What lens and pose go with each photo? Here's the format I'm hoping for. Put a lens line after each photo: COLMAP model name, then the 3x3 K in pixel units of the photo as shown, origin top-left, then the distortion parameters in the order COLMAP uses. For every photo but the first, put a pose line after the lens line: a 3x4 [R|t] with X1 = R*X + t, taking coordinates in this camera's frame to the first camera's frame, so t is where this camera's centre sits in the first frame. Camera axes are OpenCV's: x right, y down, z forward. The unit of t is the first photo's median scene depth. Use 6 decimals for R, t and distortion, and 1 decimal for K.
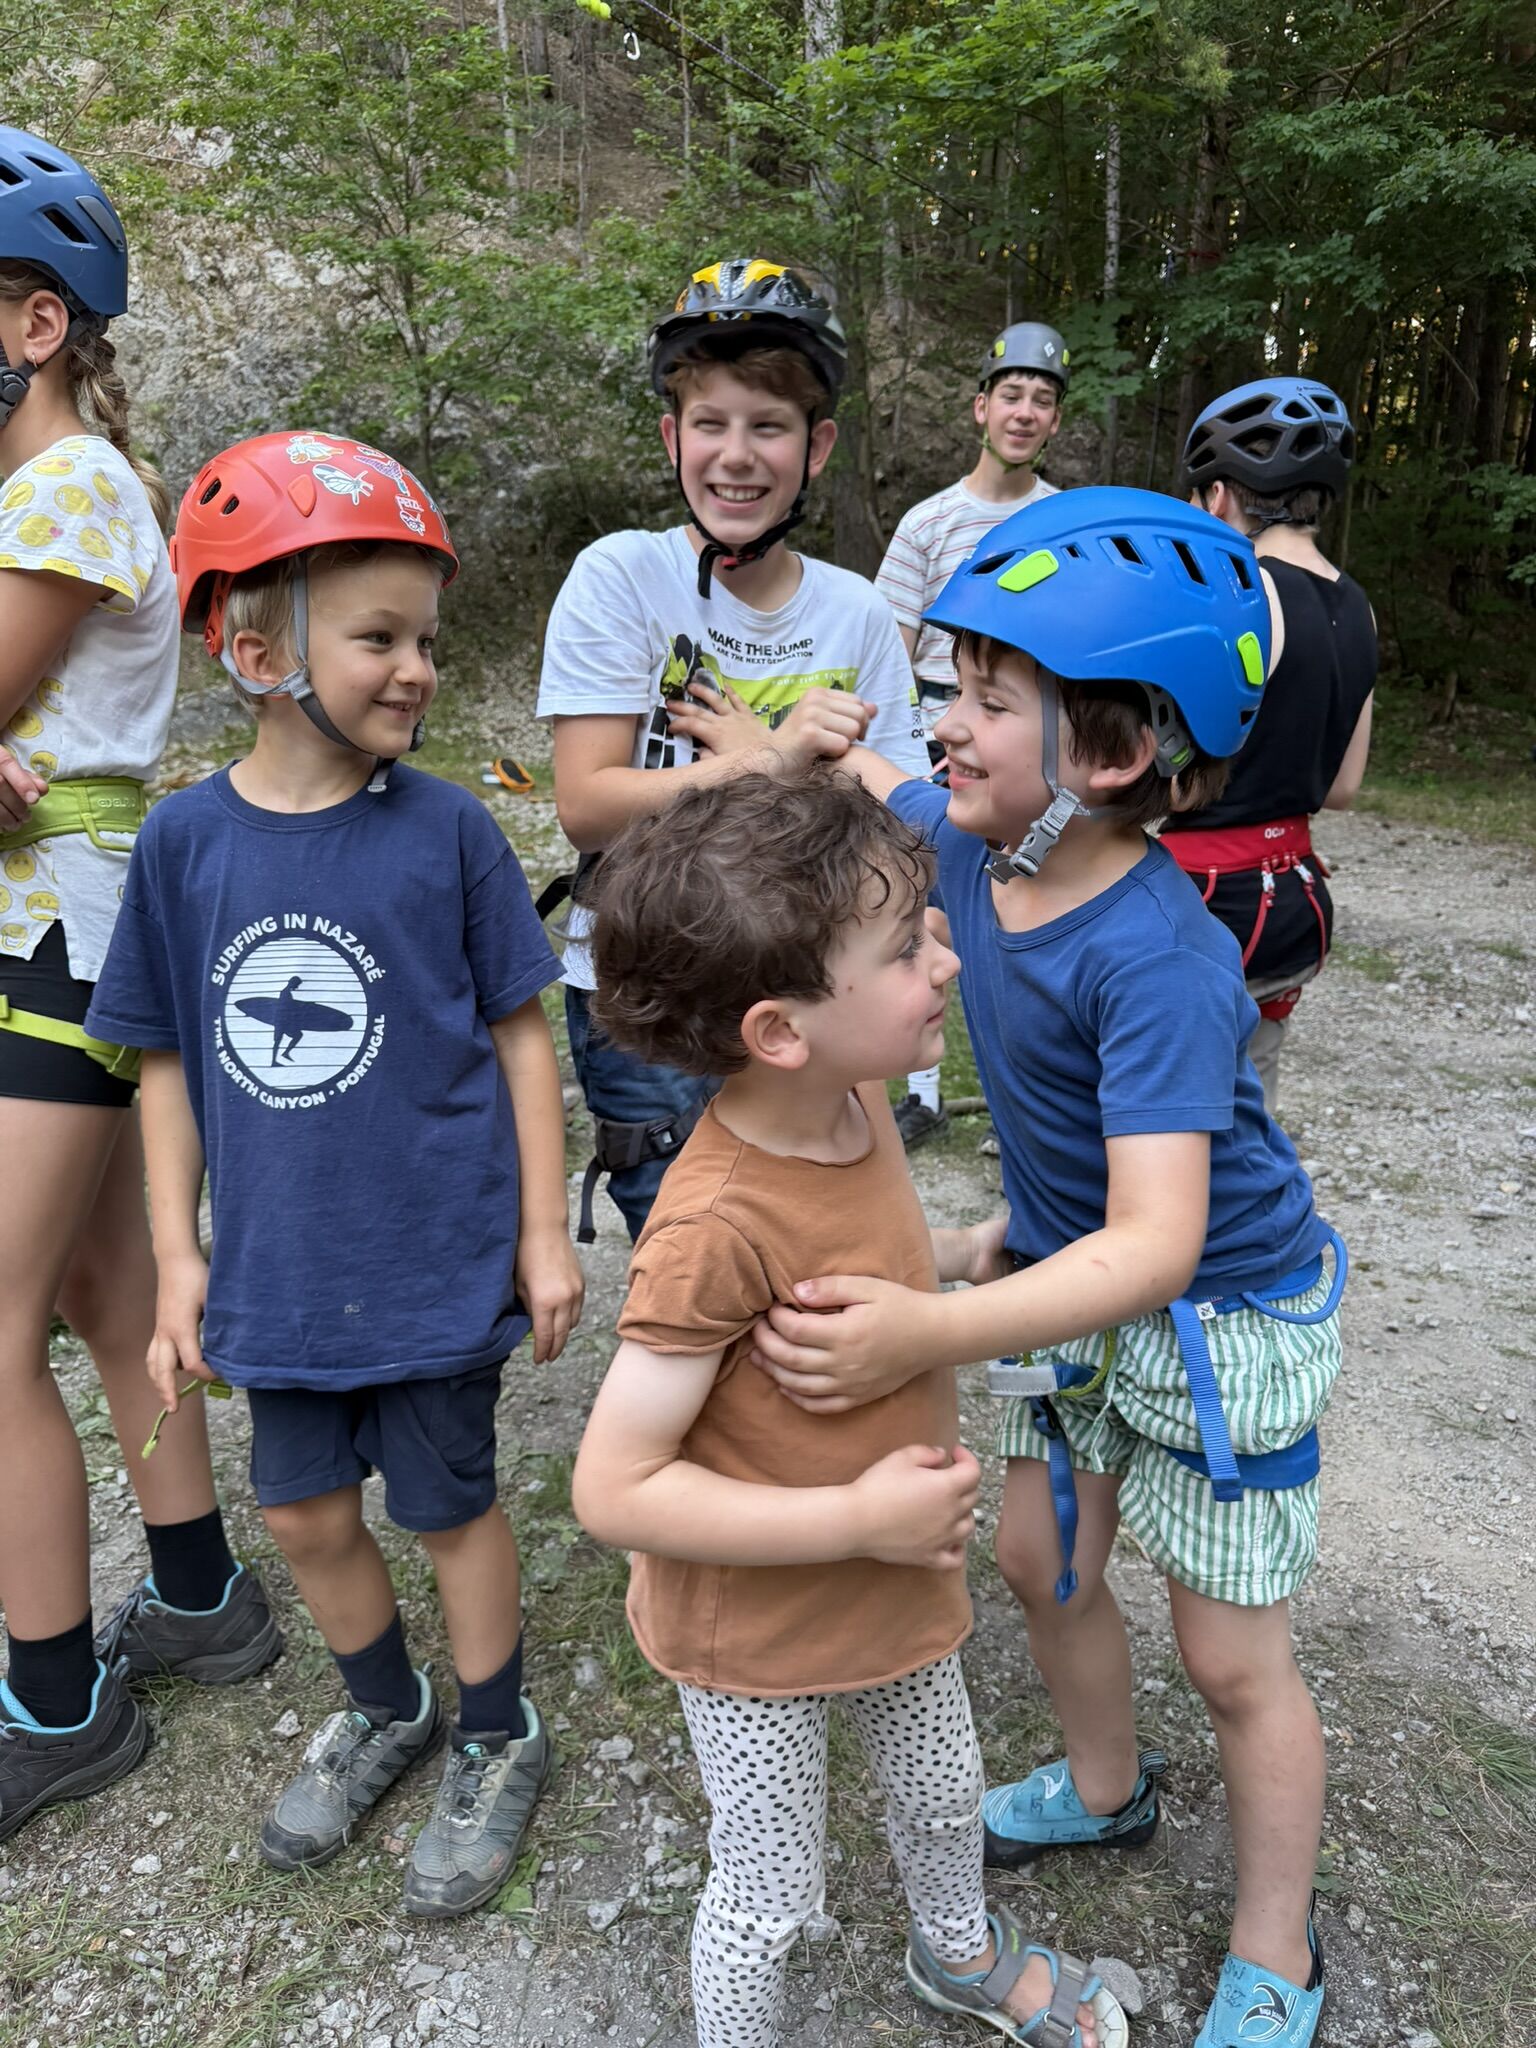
lens RADIAL K [[1448.7, 0, 737.7], [0, 1448.7, 1021.5], [0, 0, 1]] dist [0.030466, -0.040233]
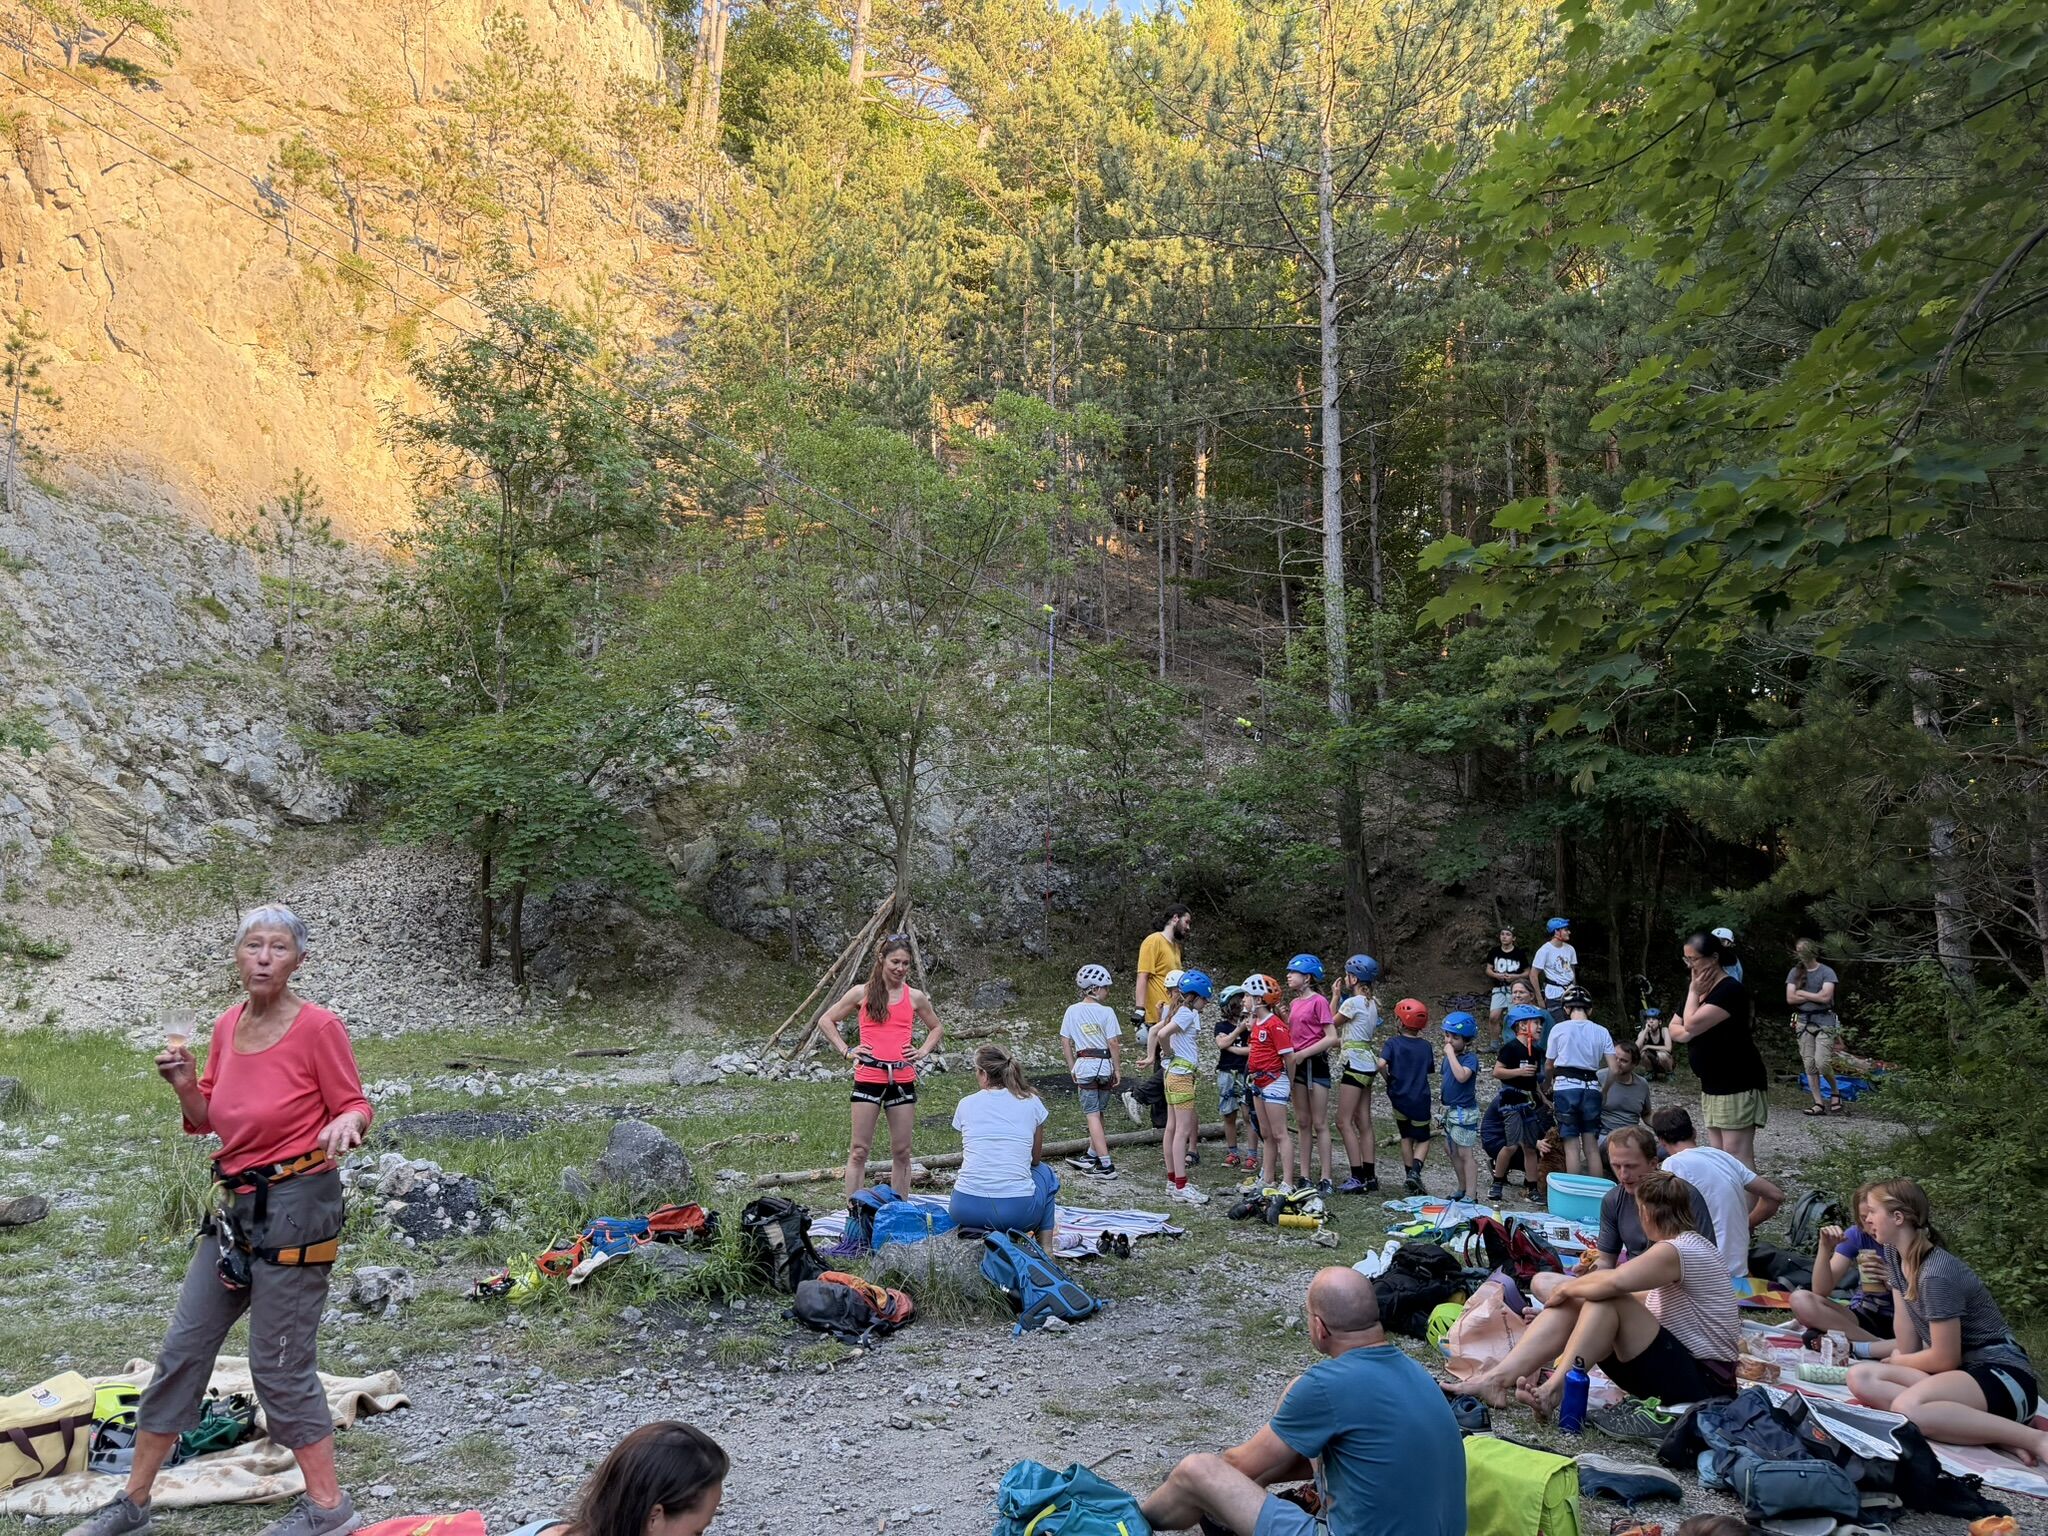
lens RADIAL K [[1448.7, 0, 1010.1], [0, 1448.7, 782.0], [0, 0, 1]] dist [0.030466, -0.040233]
pose [[0.982310, 0.010314, -0.186976, -0.007305], [-0.073631, 0.939331, -0.335017, 0.133452], [0.172177, 0.342858, 0.923474, -0.697144]]
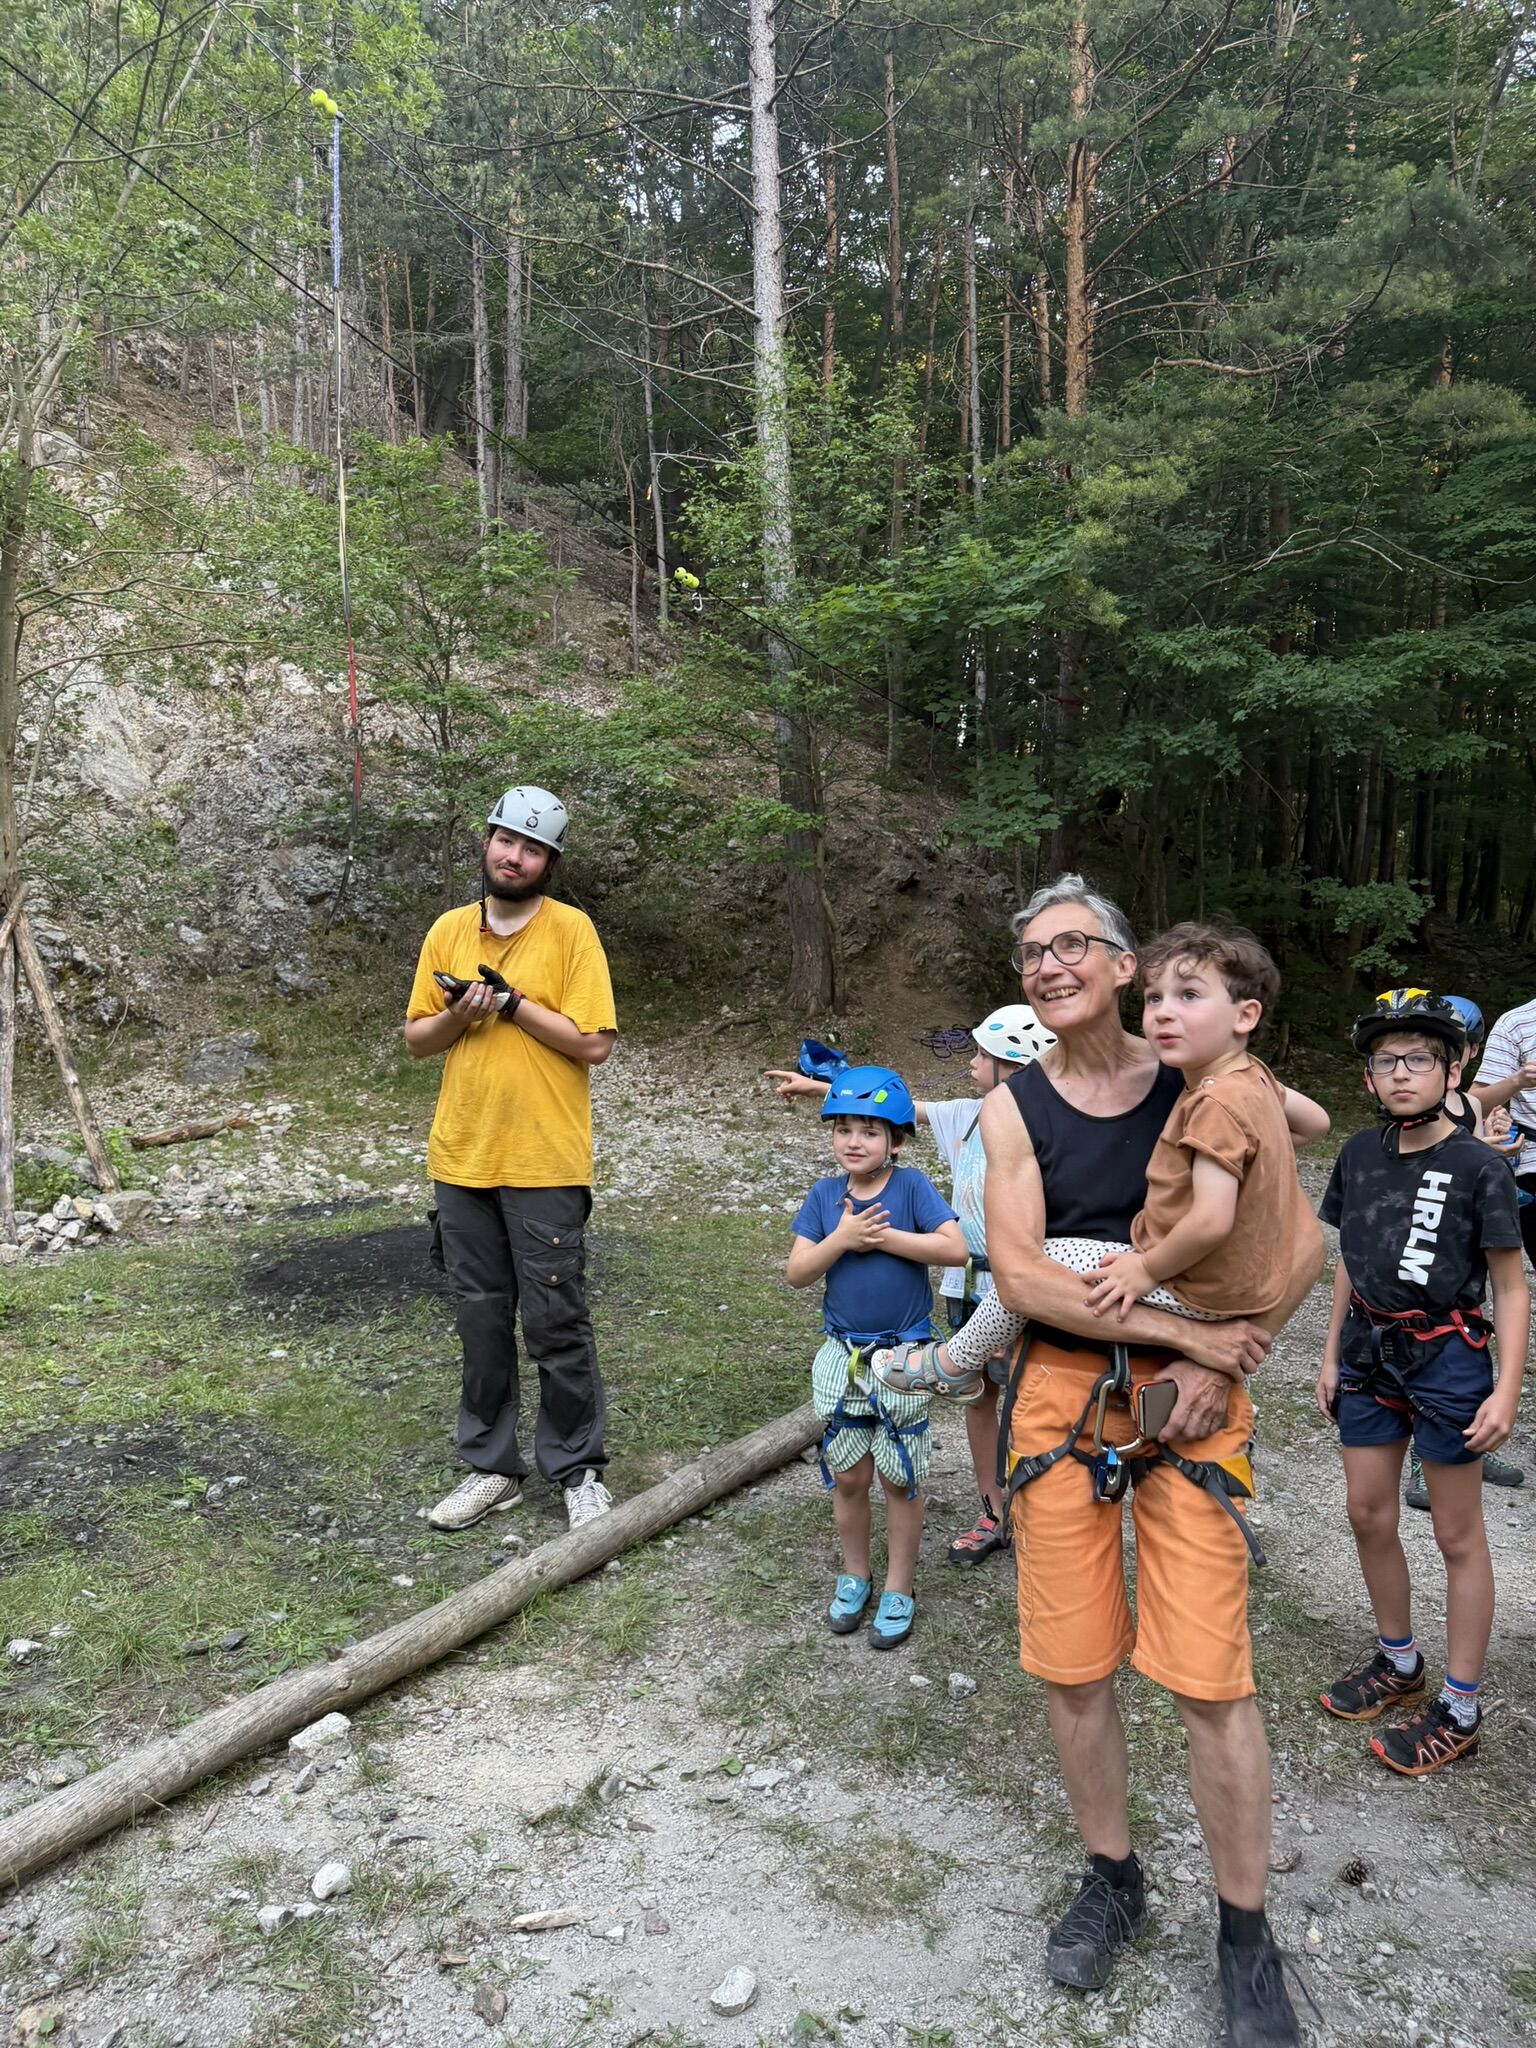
lens RADIAL K [[1448.7, 0, 746.2], [0, 1448.7, 1025.4], [0, 0, 1]] dist [0.030466, -0.040233]
pose [[0.990959, 0.005974, 0.134034, -0.112501], [0.022502, 0.977456, -0.209935, 0.003948], [-0.132266, 0.211053, 0.968485, -0.110897]]
